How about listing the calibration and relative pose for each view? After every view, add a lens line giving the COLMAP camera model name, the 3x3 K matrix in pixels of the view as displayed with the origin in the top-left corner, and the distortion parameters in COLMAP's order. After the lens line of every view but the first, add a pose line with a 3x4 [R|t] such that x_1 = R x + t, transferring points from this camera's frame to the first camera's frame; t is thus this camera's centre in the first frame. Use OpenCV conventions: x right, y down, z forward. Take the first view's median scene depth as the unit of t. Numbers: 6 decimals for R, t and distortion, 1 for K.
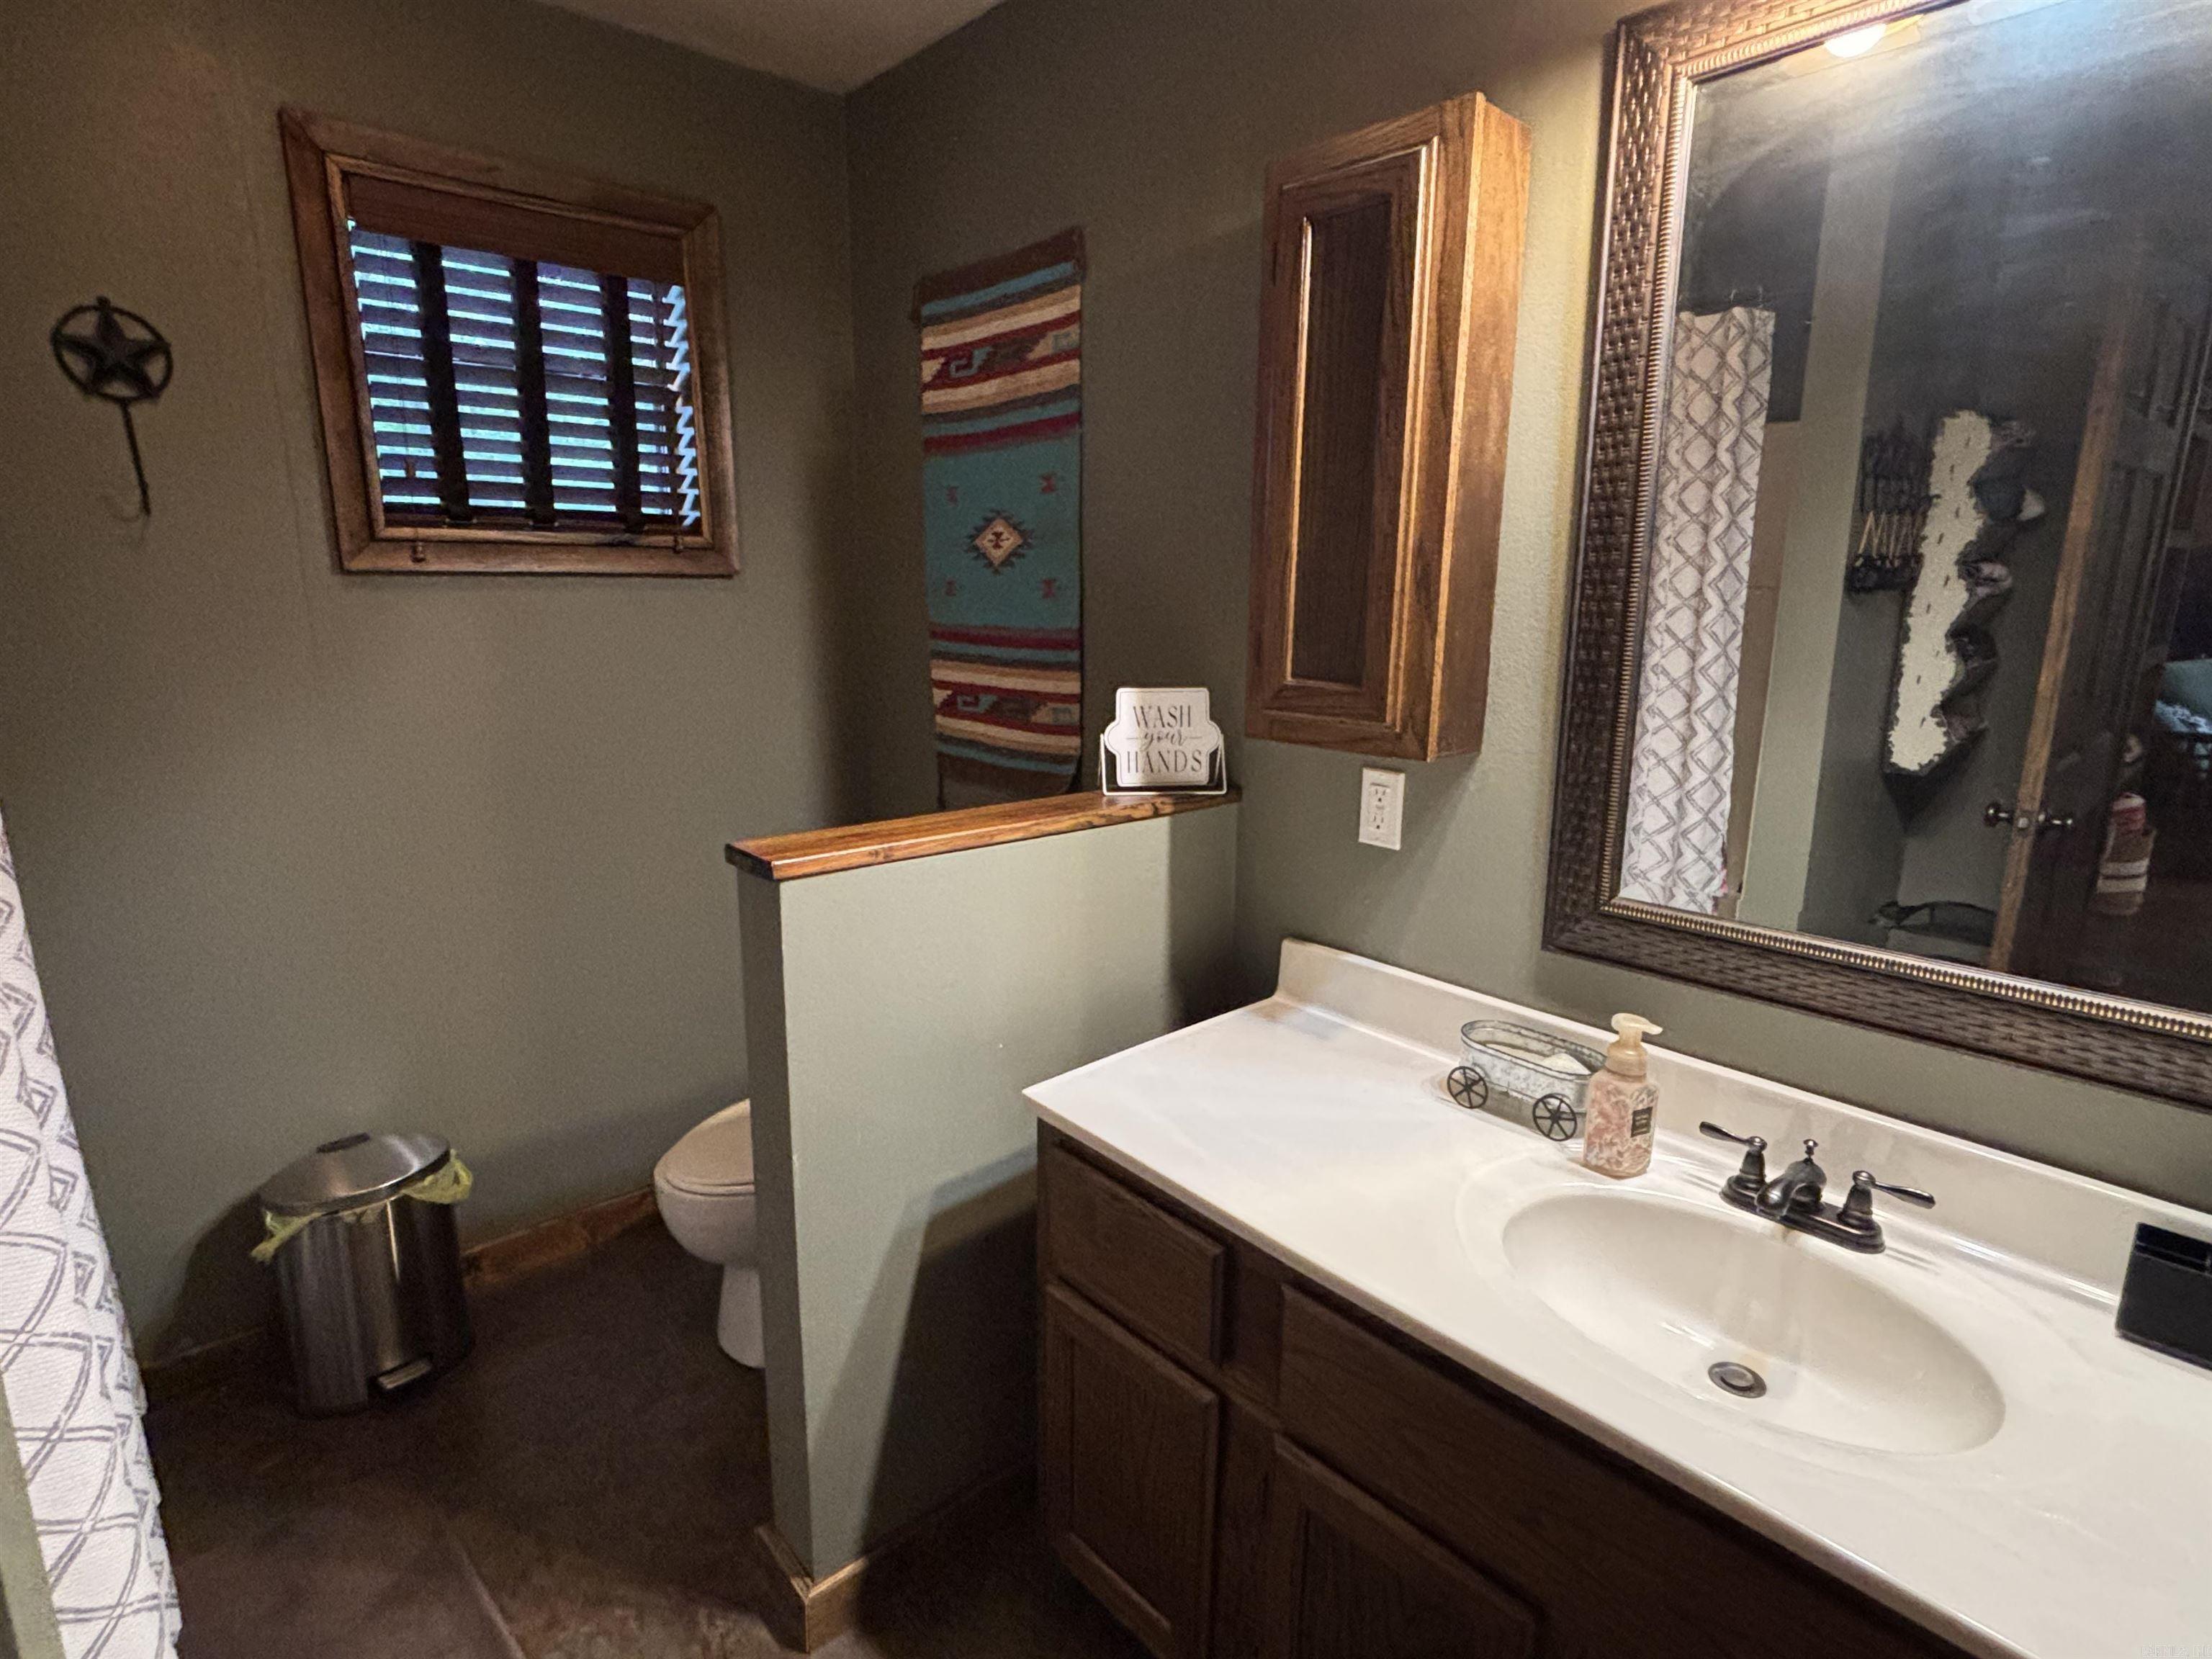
lens RADIAL K [[1126.6, 0, 1106.8], [0, 1126.6, 816.2], [0, 0, 1]] dist [0.022556, 0.000068]
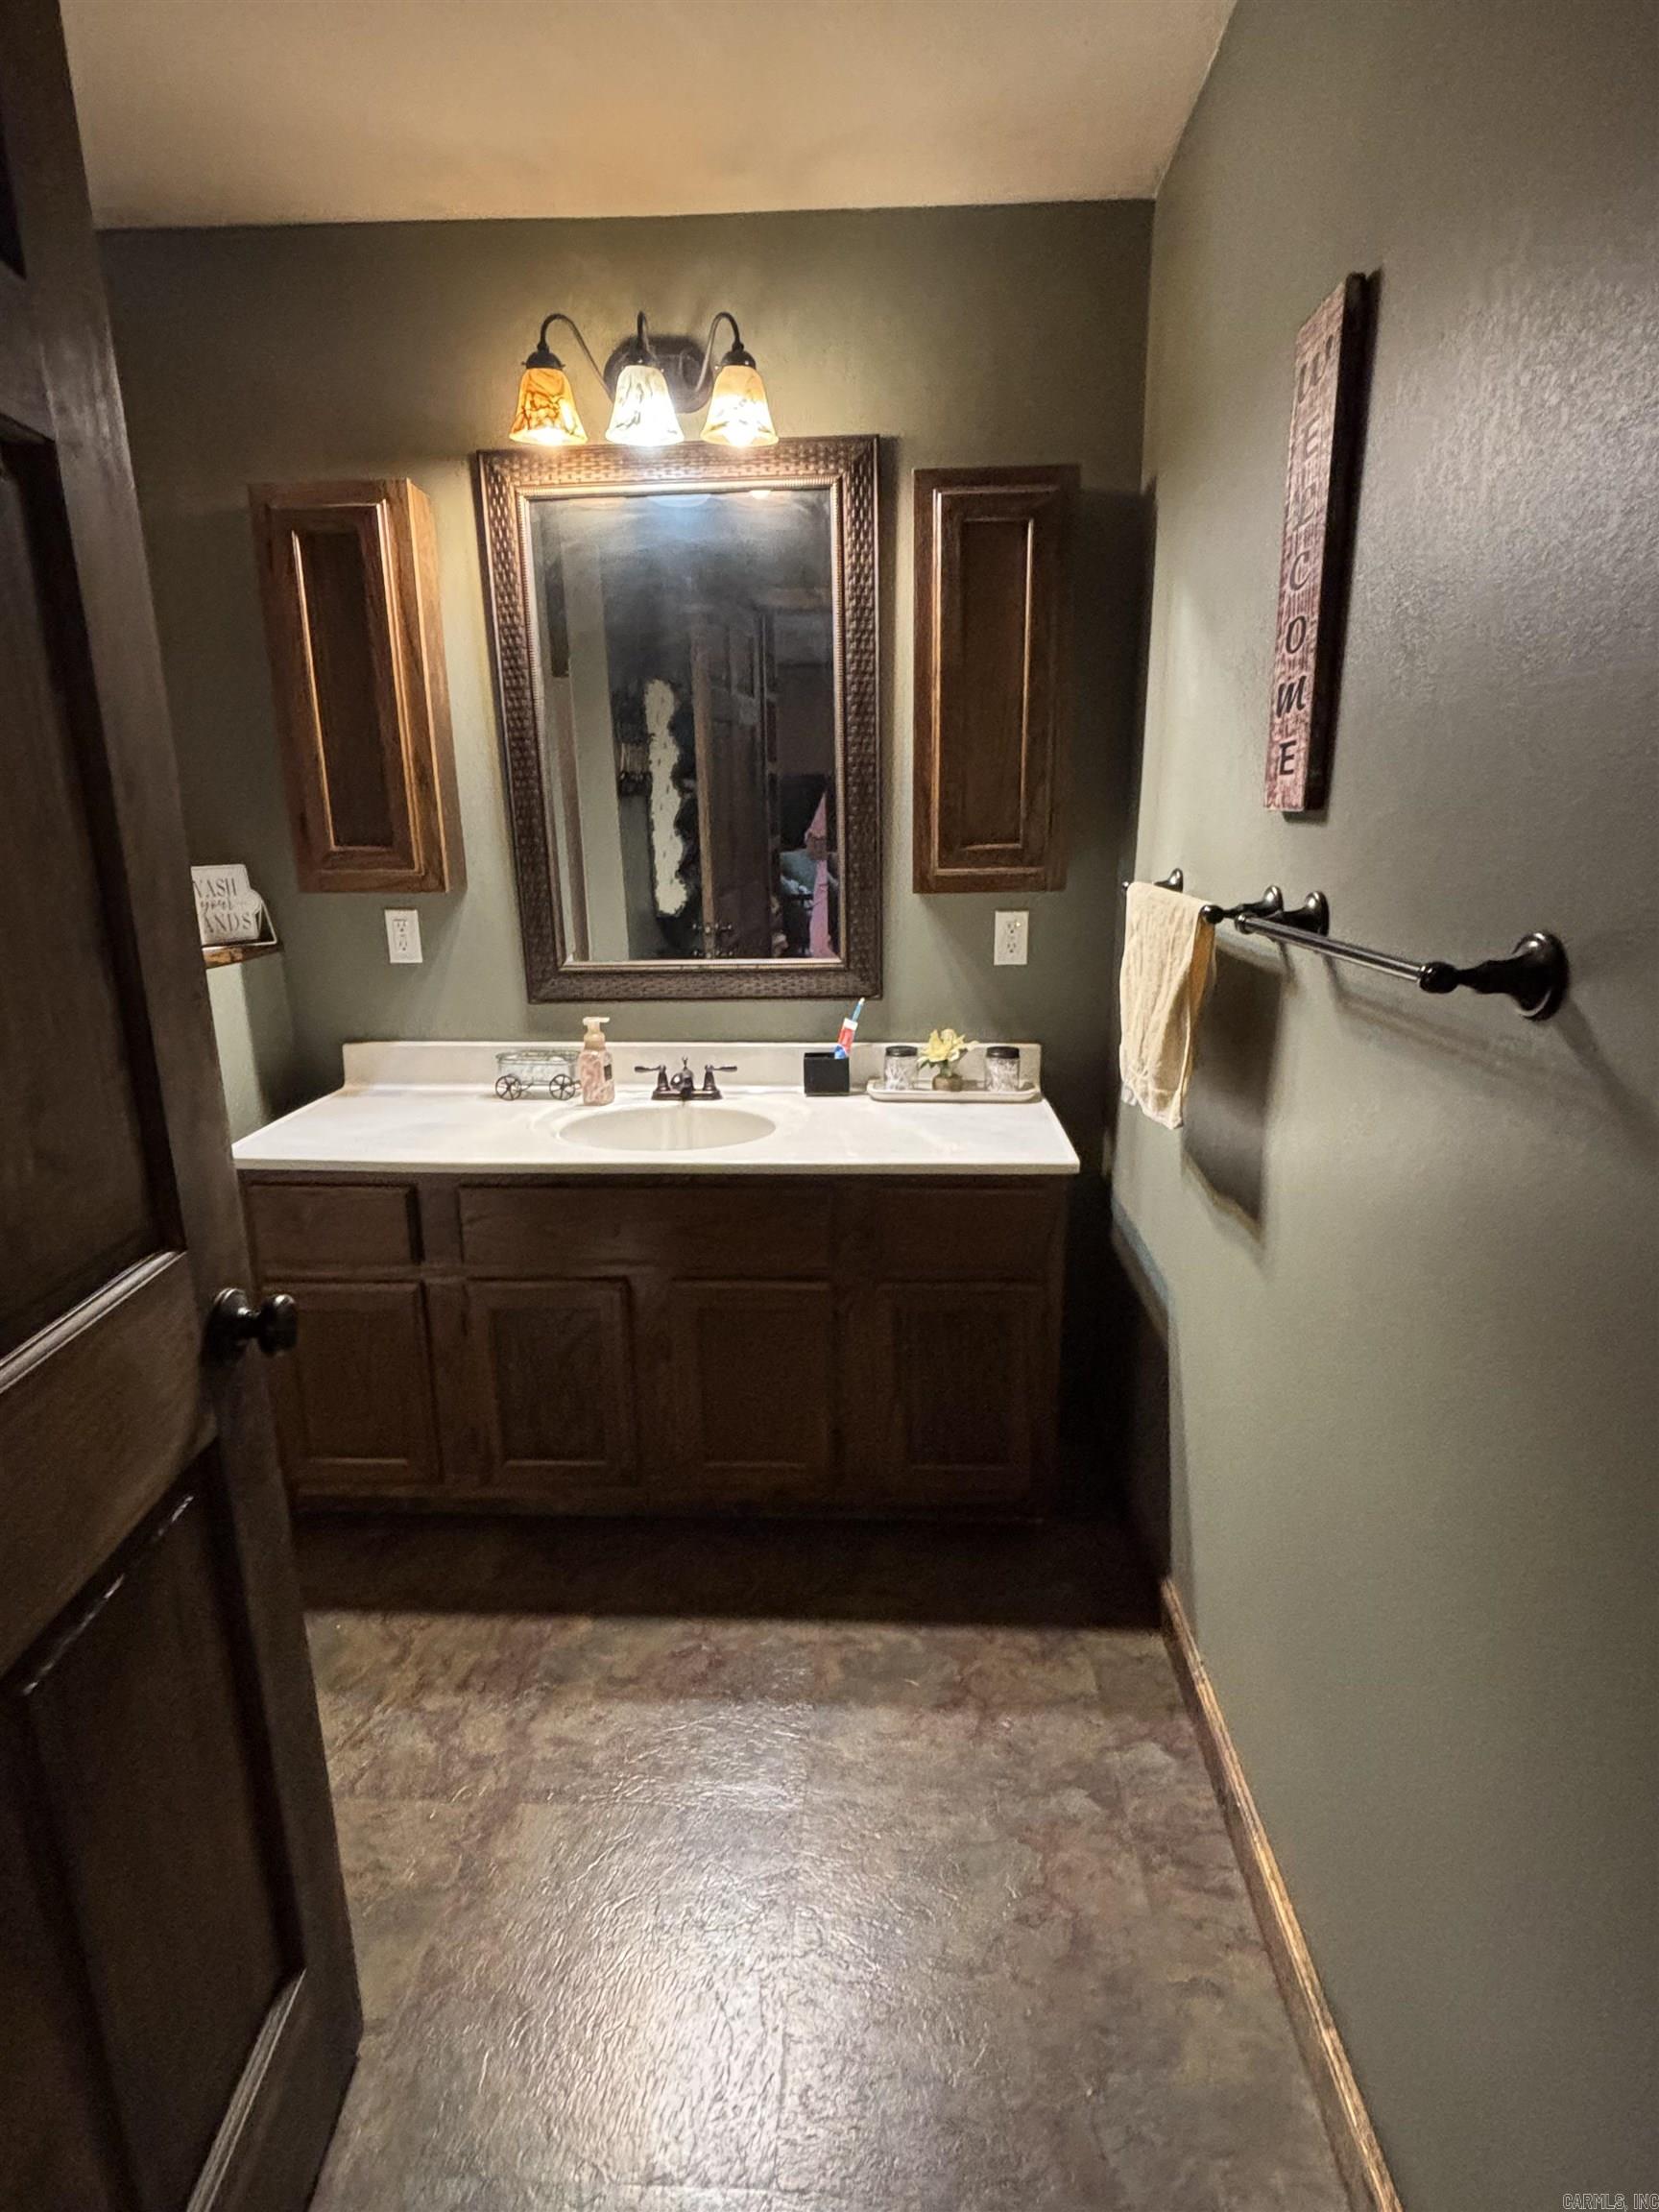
lens RADIAL K [[1126.6, 0, 826.5], [0, 1126.6, 1065.7], [0, 0, 1]] dist [0.022556, 0.000068]
pose [[0.710740, -0.178014, 0.680558, -0.403319], [0.166837, 0.982505, 0.082758, 0.130819], [-0.683384, 0.054723, 0.728005, -0.444168]]
